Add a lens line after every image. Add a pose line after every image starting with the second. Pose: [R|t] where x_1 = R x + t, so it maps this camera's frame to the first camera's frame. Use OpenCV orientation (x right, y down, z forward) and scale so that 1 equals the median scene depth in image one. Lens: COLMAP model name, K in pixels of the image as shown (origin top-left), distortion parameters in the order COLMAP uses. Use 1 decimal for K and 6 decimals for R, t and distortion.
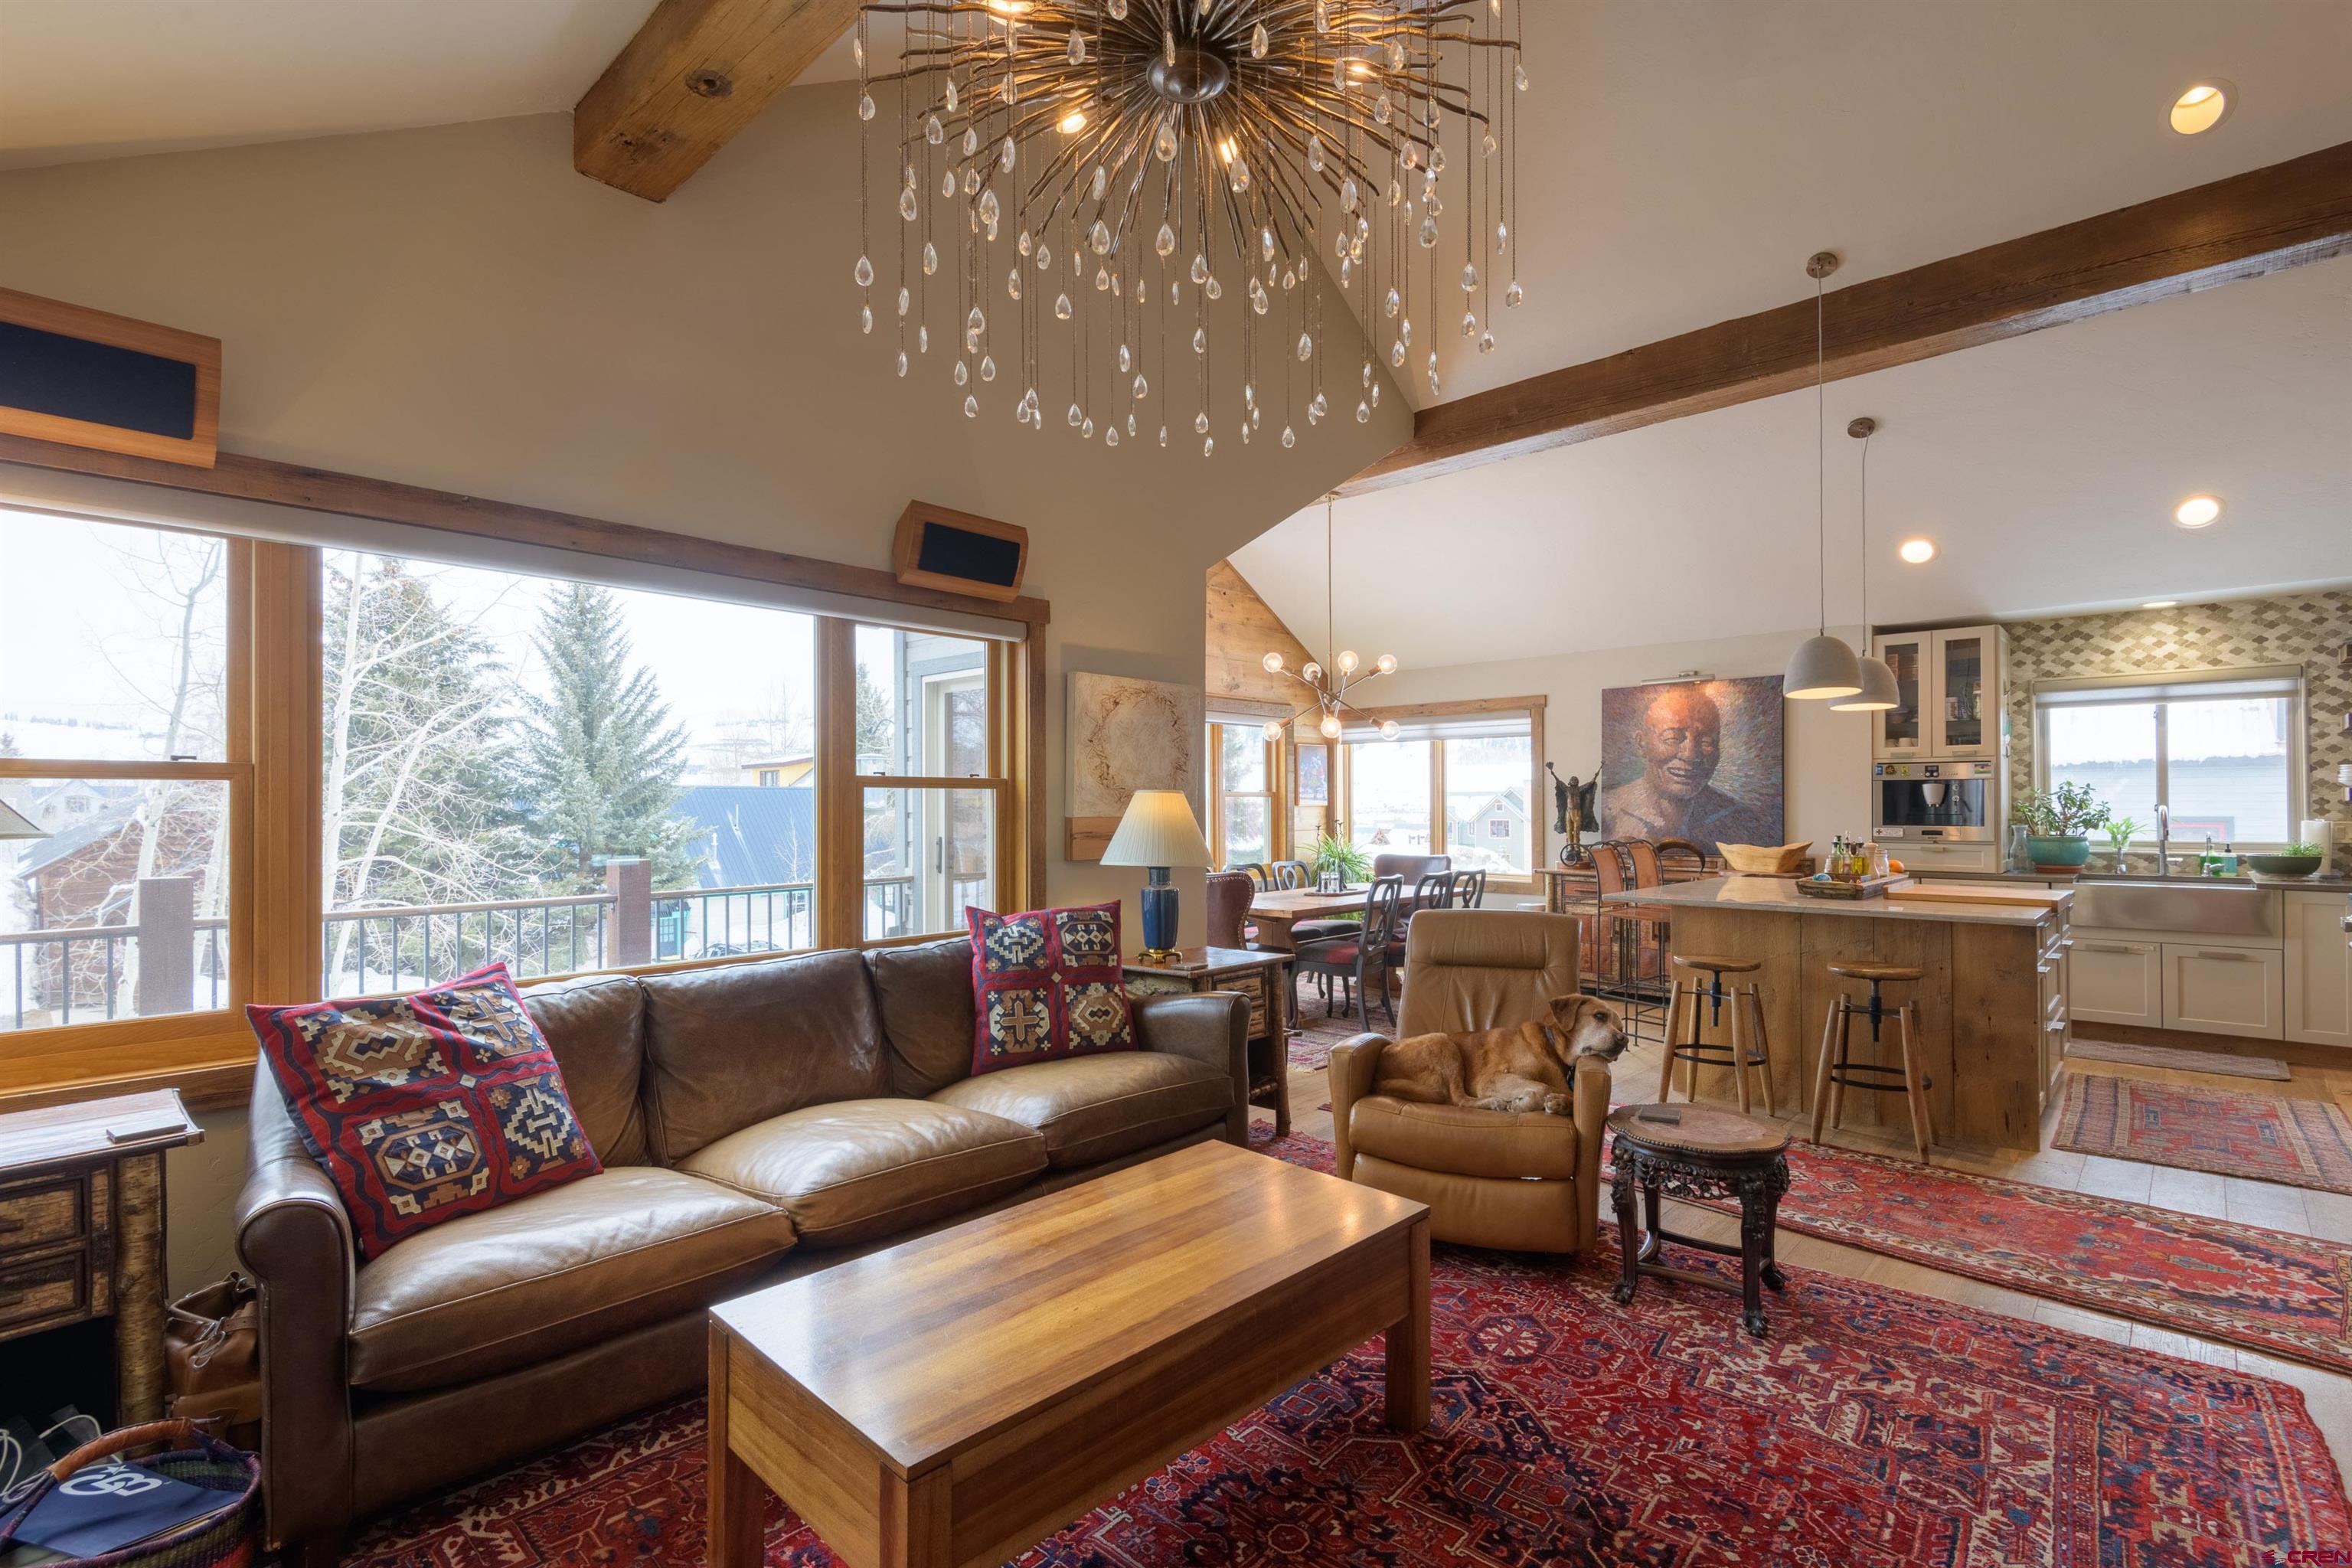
lens RADIAL K [[1082.9, 0, 1198.3], [0, 1082.9, 806.9], [0, 0, 1]] dist [0.010031, -0.002265]
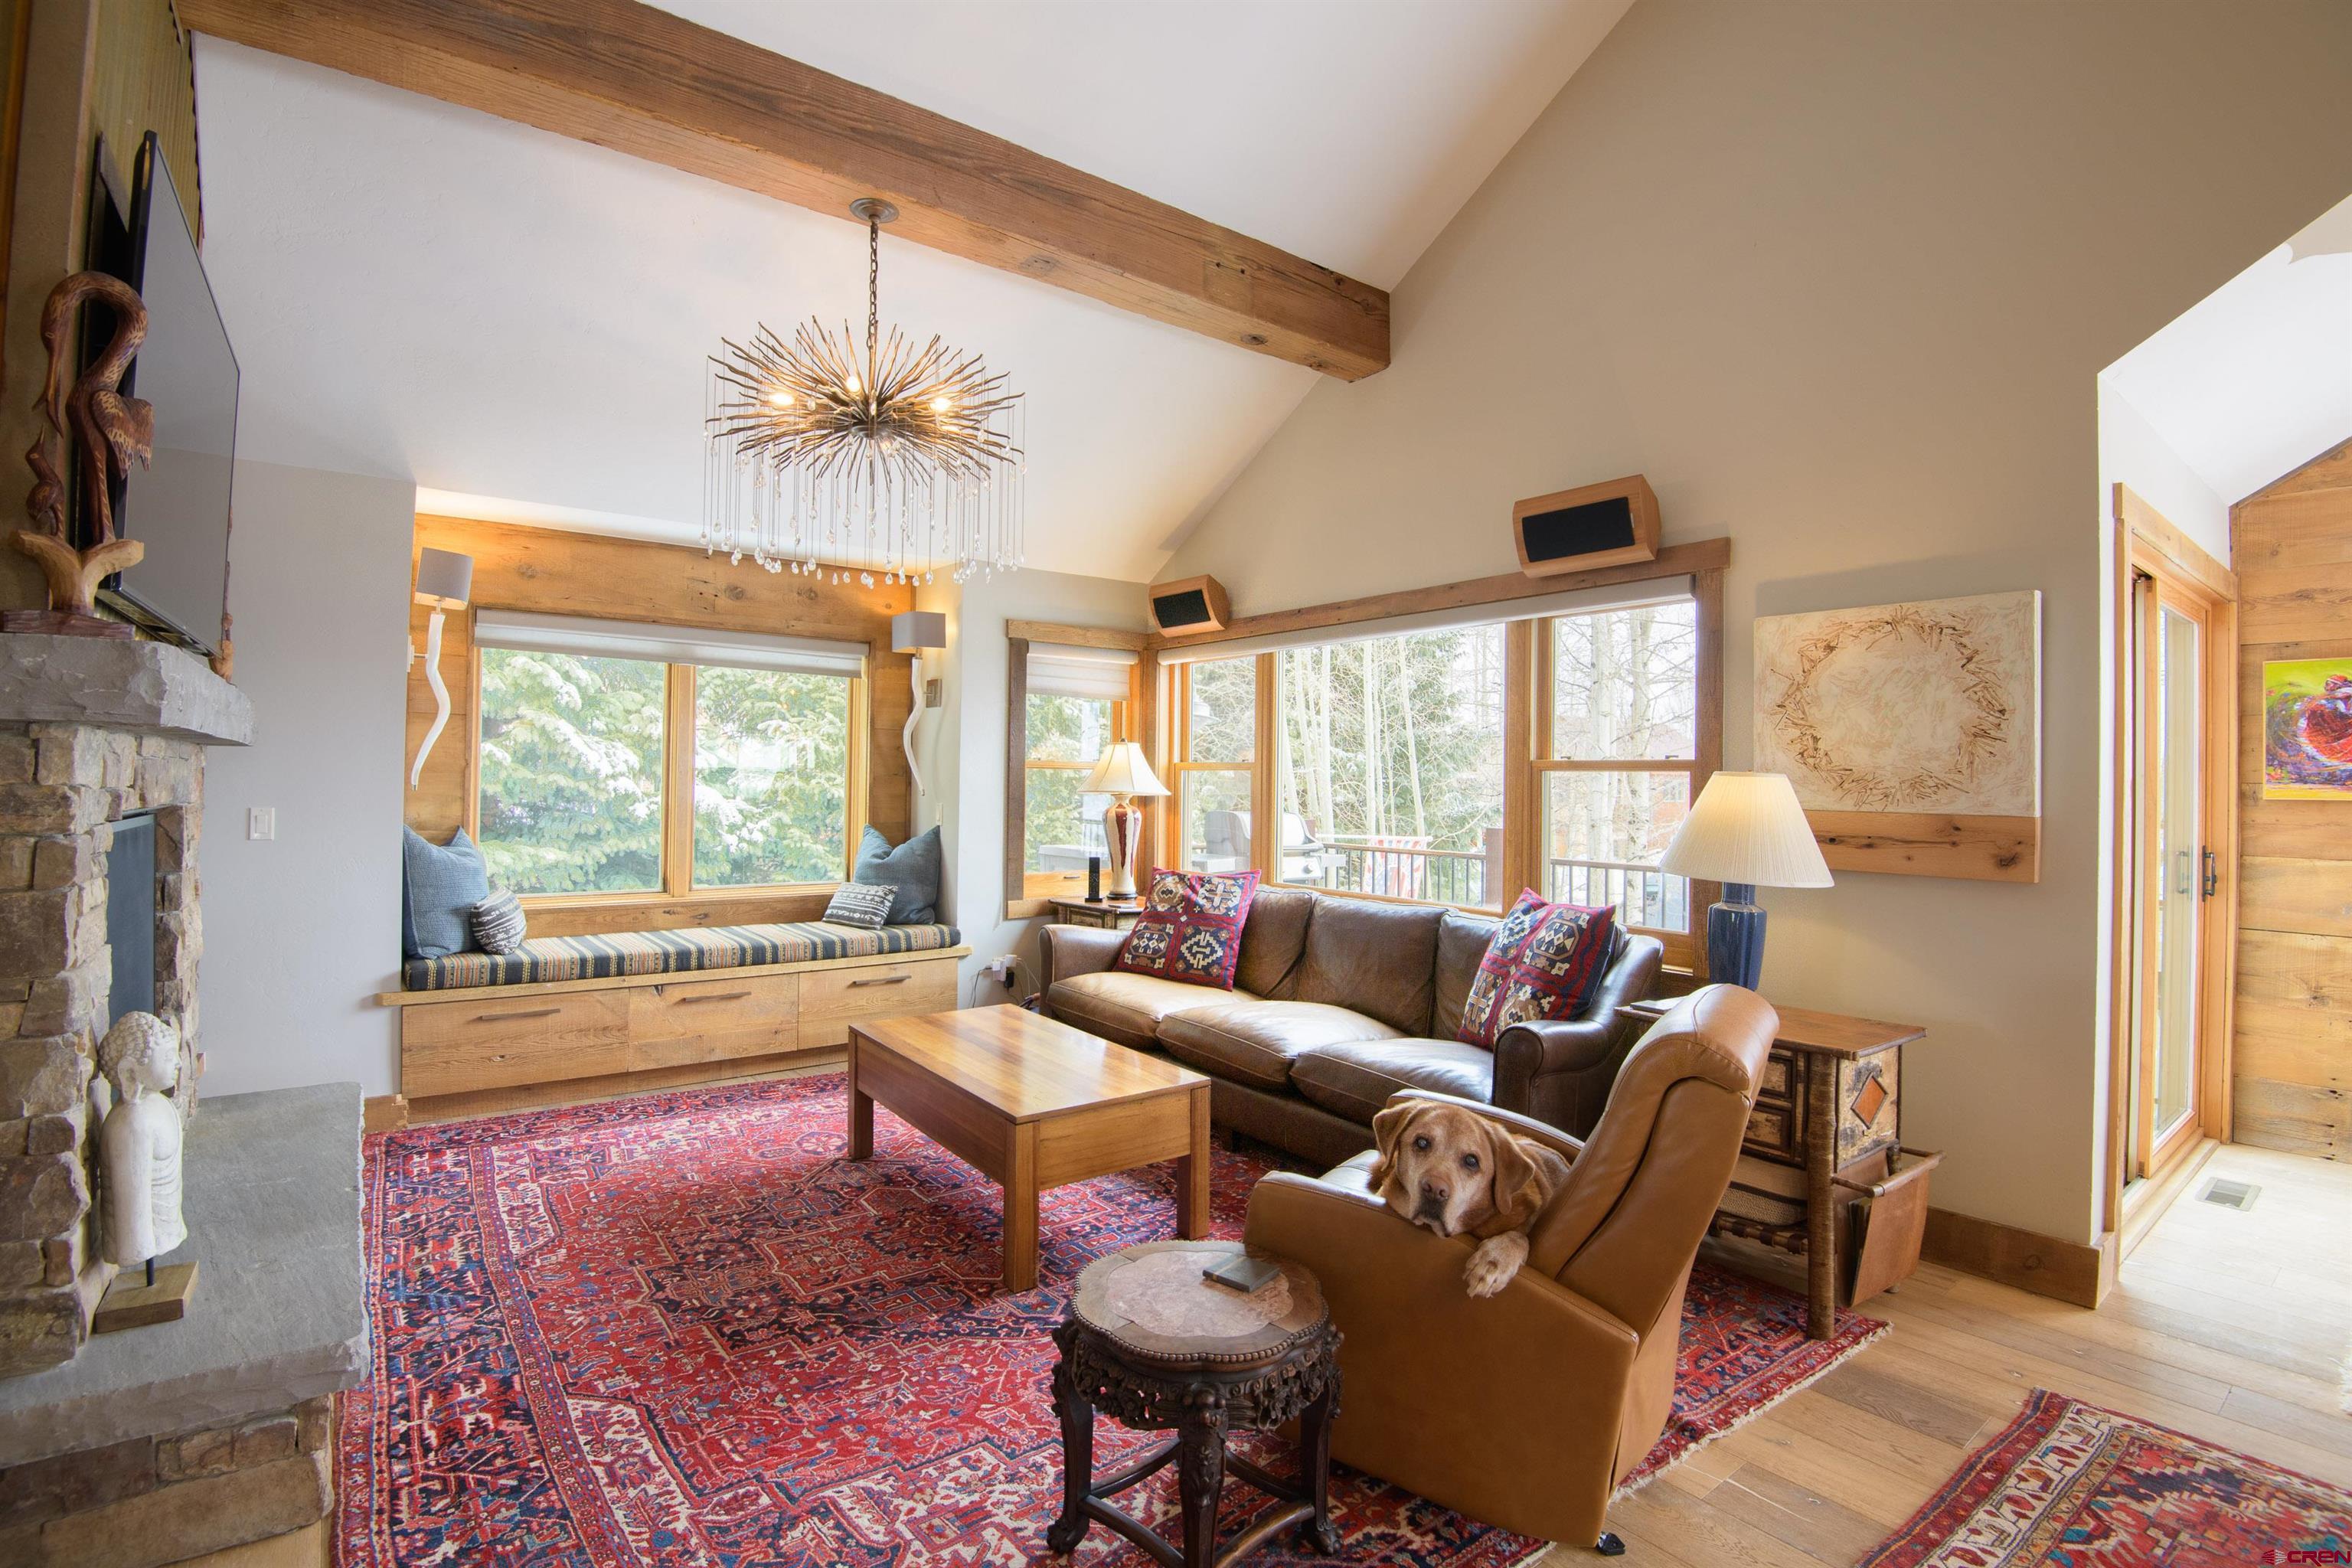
lens RADIAL K [[1082.9, 0, 1128.0], [0, 1082.9, 761.5], [0, 0, 1]] dist [0.010031, -0.002265]
pose [[-0.195405, -0.015097, -0.980607, 0.502010], [-0.015567, 0.999803, -0.012290, -0.004480], [0.980599, 0.012864, -0.195601, 0.490784]]
